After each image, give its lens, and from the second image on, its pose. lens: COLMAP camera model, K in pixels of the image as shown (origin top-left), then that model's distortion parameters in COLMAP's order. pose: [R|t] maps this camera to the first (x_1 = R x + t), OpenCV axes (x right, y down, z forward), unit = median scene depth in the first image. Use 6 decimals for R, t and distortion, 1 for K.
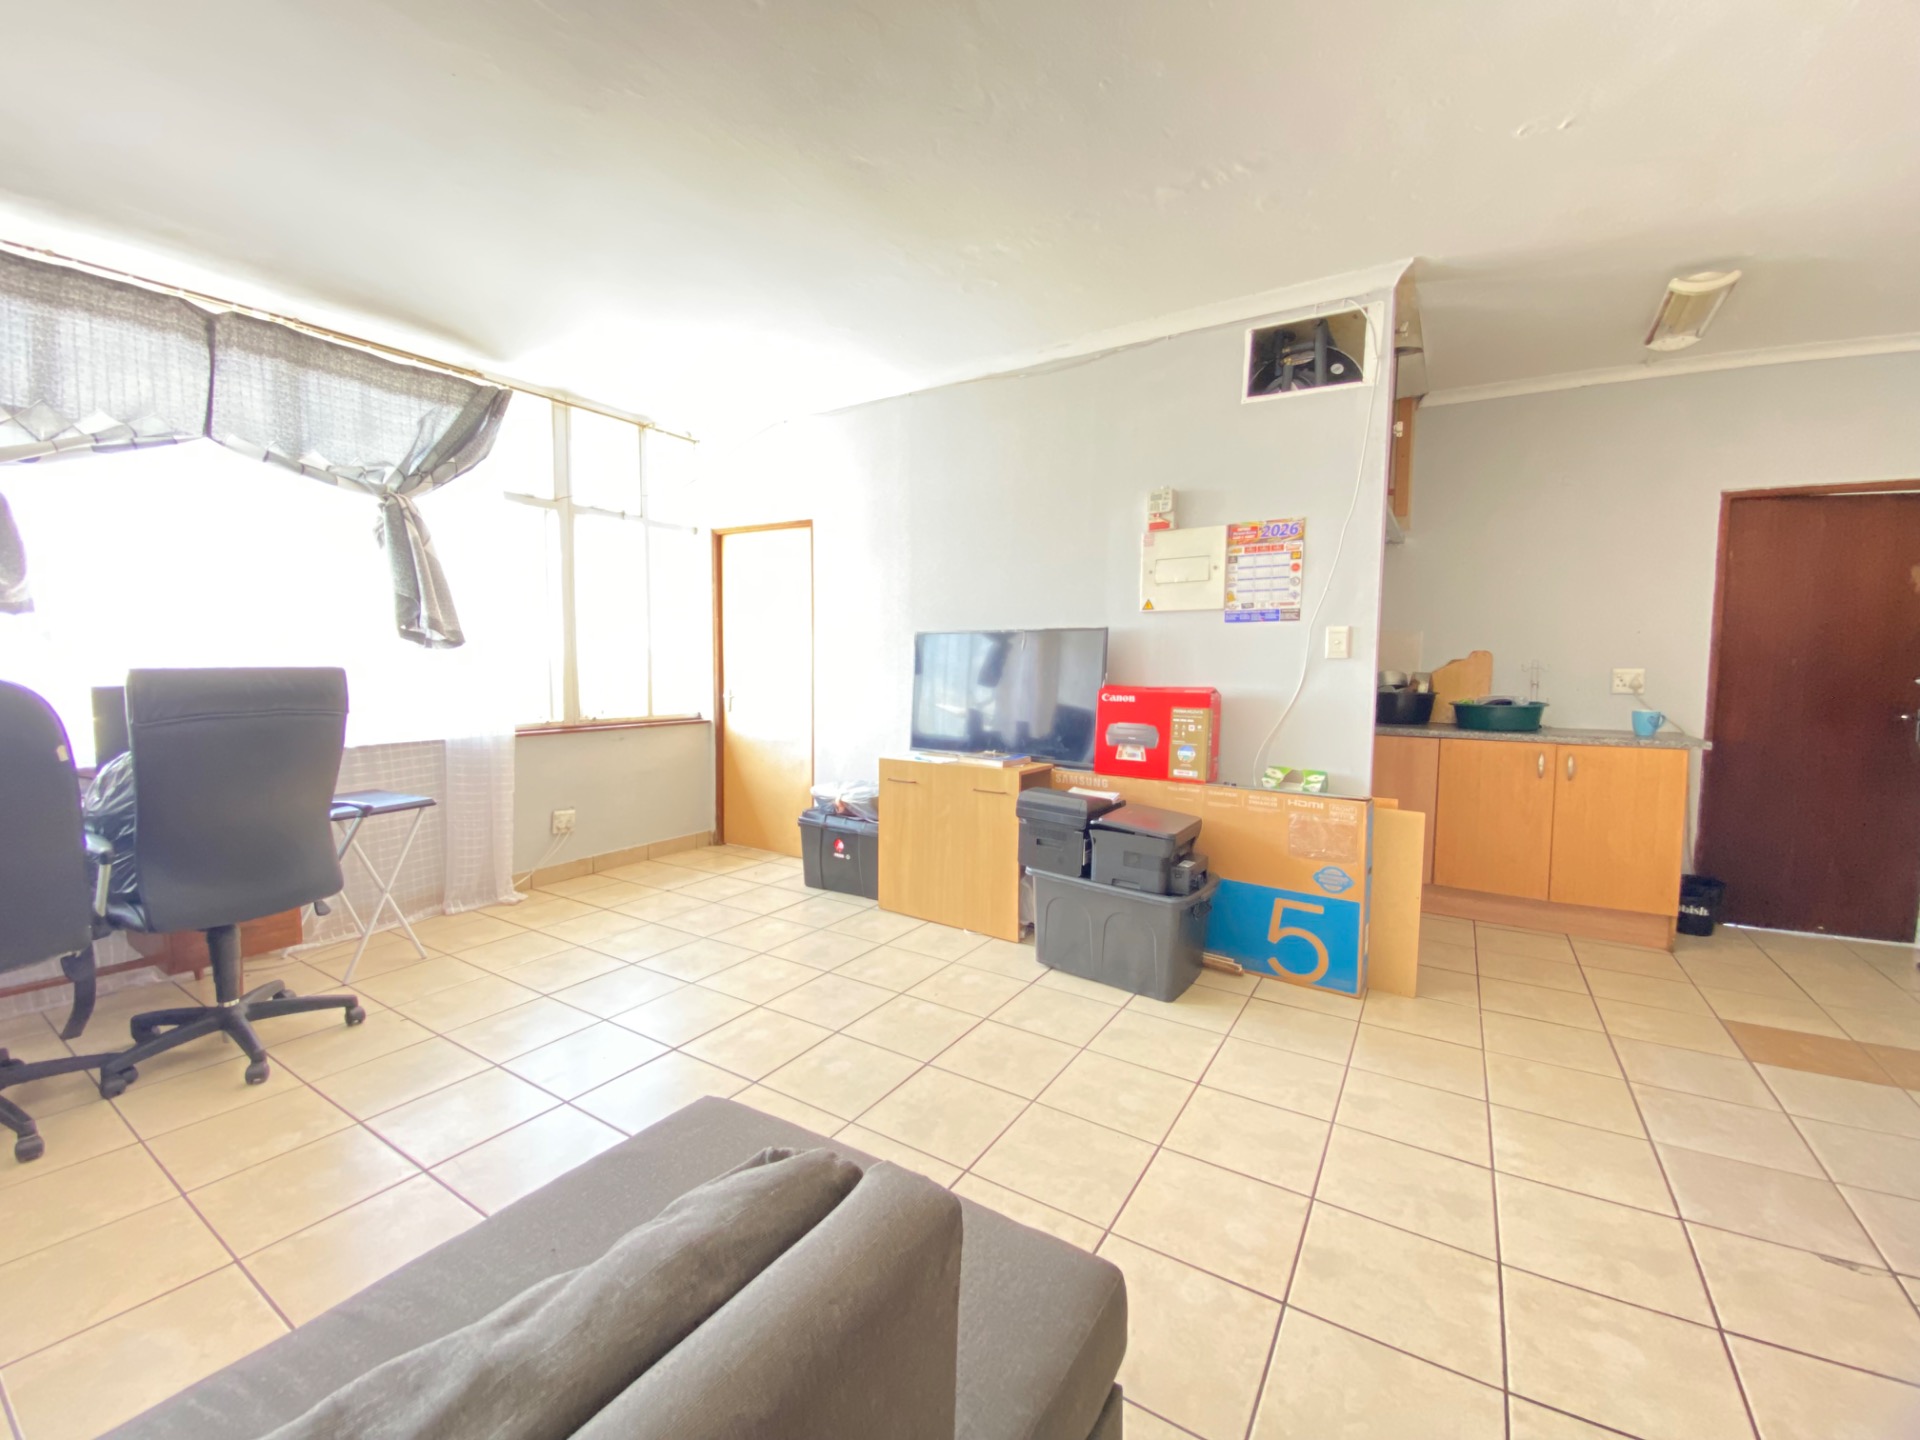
lens RADIAL K [[782.7, 0, 955.8], [0, 782.7, 713.4], [0, 0, 1]] dist [0.014219, -0.016034]
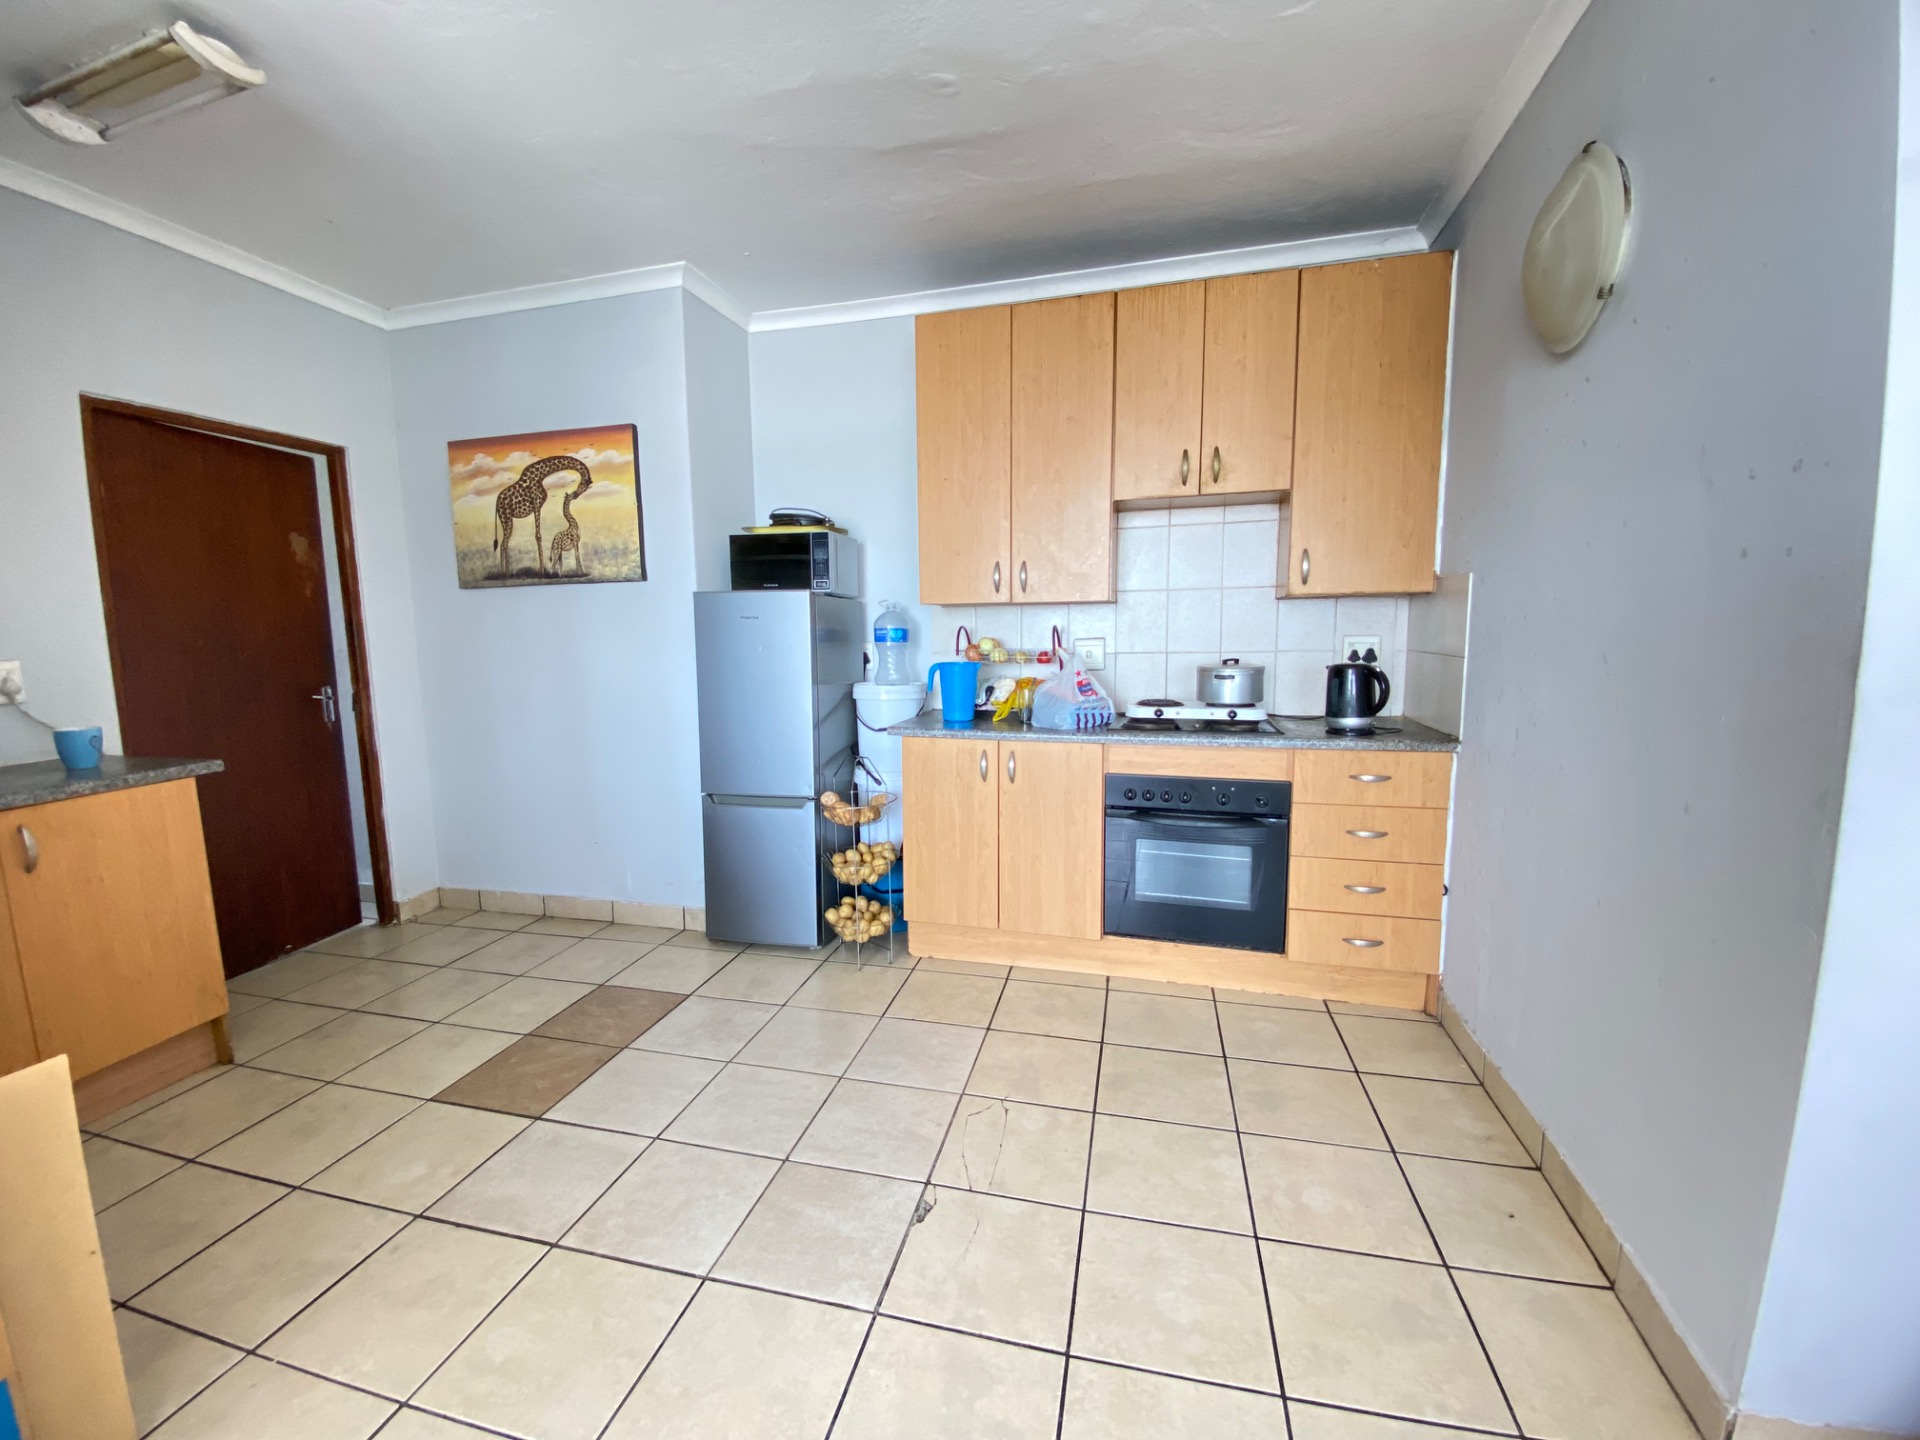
lens RADIAL K [[782.7, 0, 941.7], [0, 782.7, 718.8], [0, 0, 1]] dist [0.014219, -0.016034]
pose [[-0.309439, -0.124638, 0.942716, 0.096588], [0.074569, 0.985140, 0.154723, -0.061517], [-0.947991, 0.118175, -0.295546, 0.583423]]
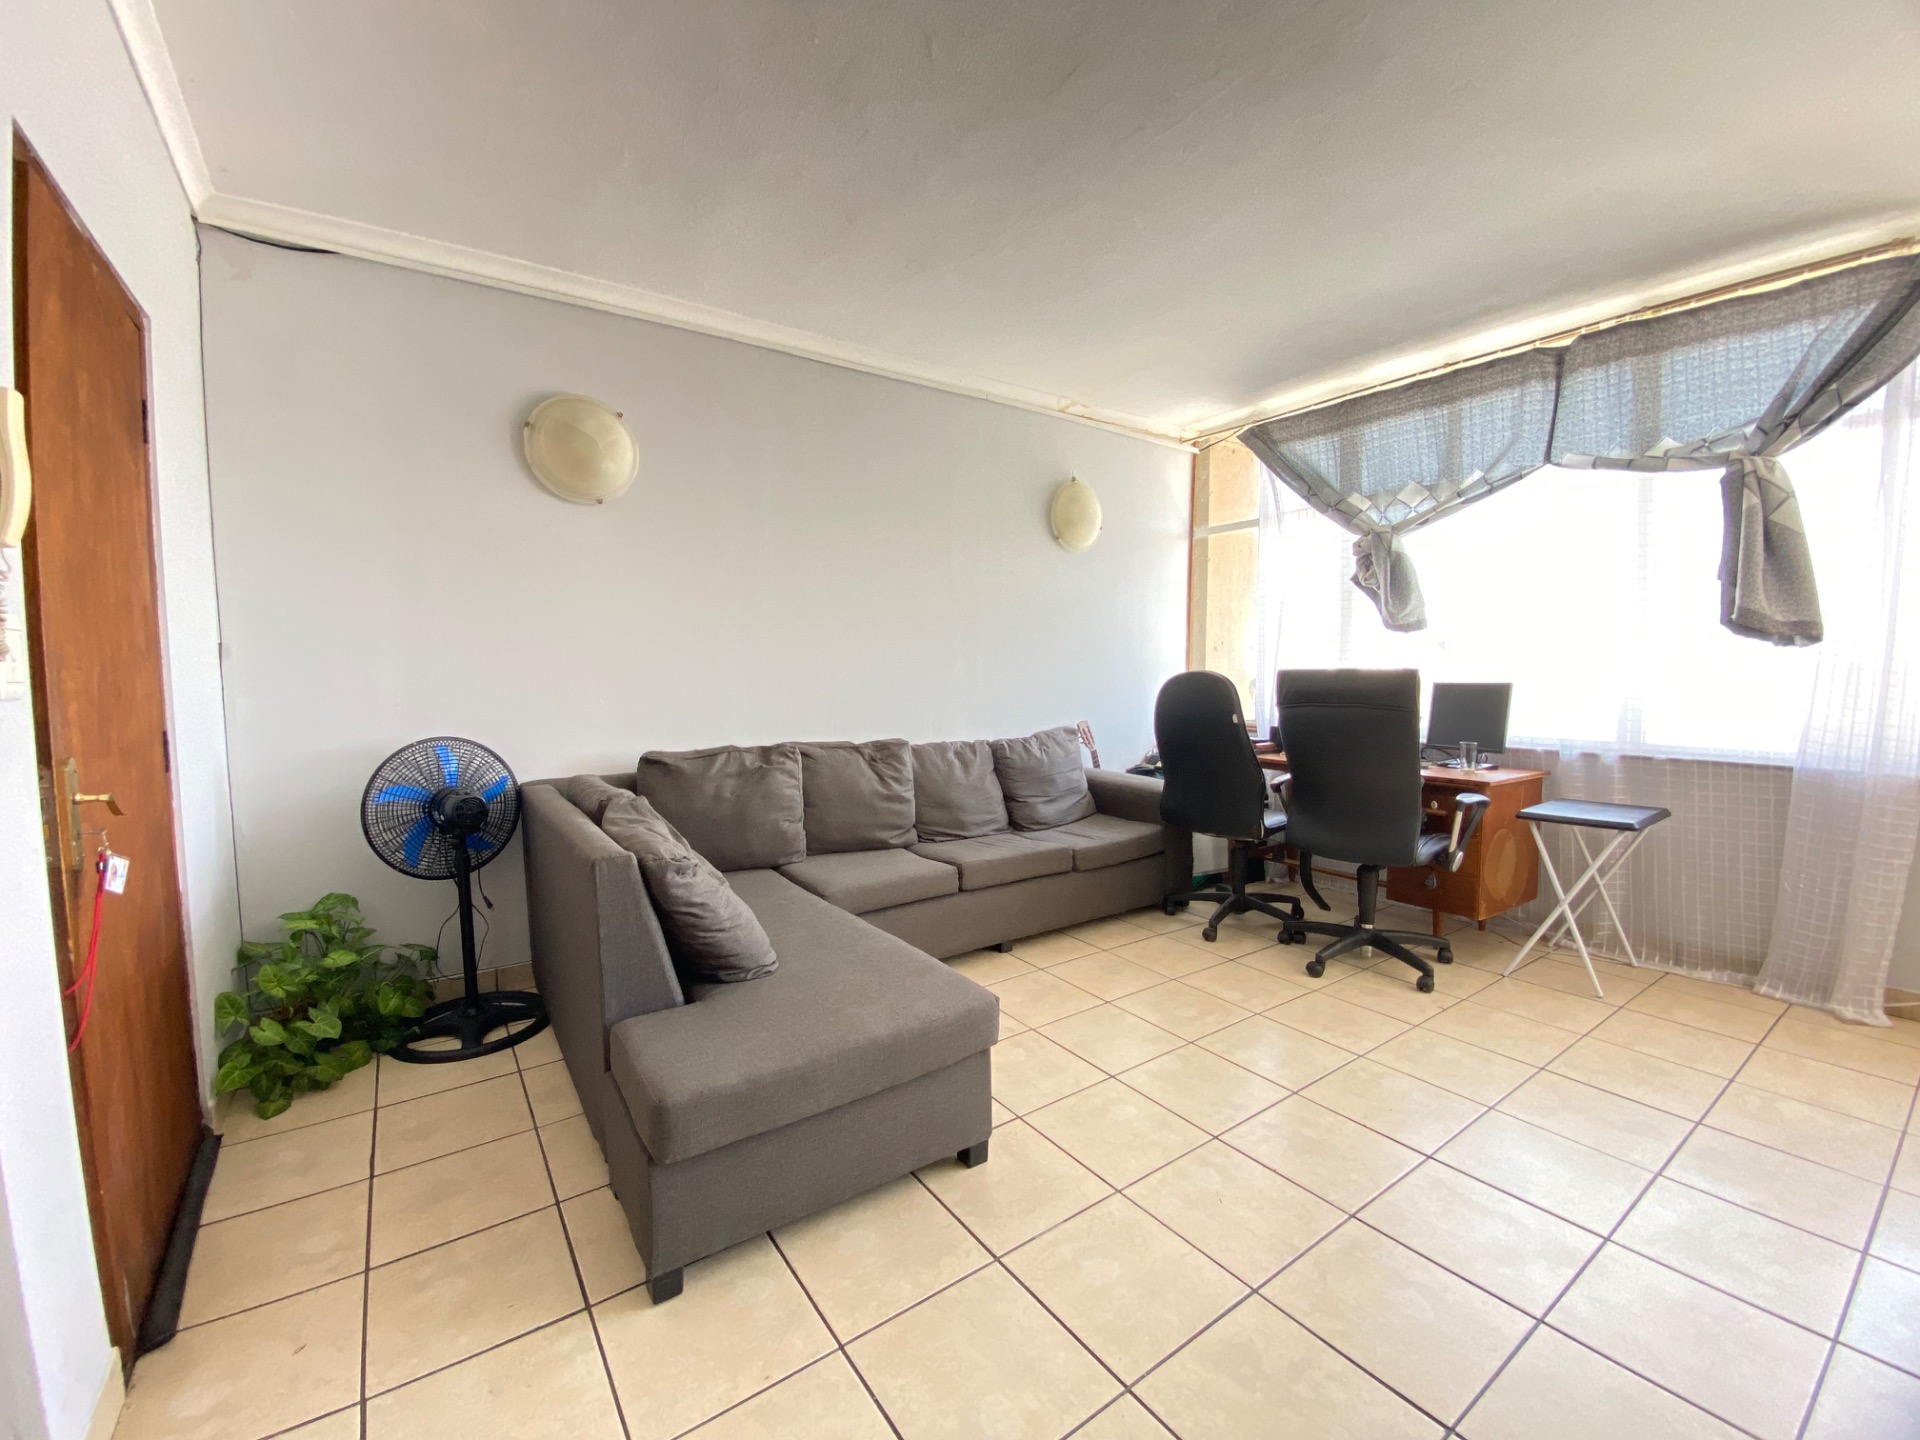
lens RADIAL K [[782.7, 0, 949.0], [0, 782.7, 717.4], [0, 0, 1]] dist [0.014219, -0.016034]
pose [[-0.387499, 0.061078, -0.919845, 0.393295], [-0.056196, 0.994382, 0.089701, -0.040513], [0.920156, 0.086451, -0.381890, 0.612723]]
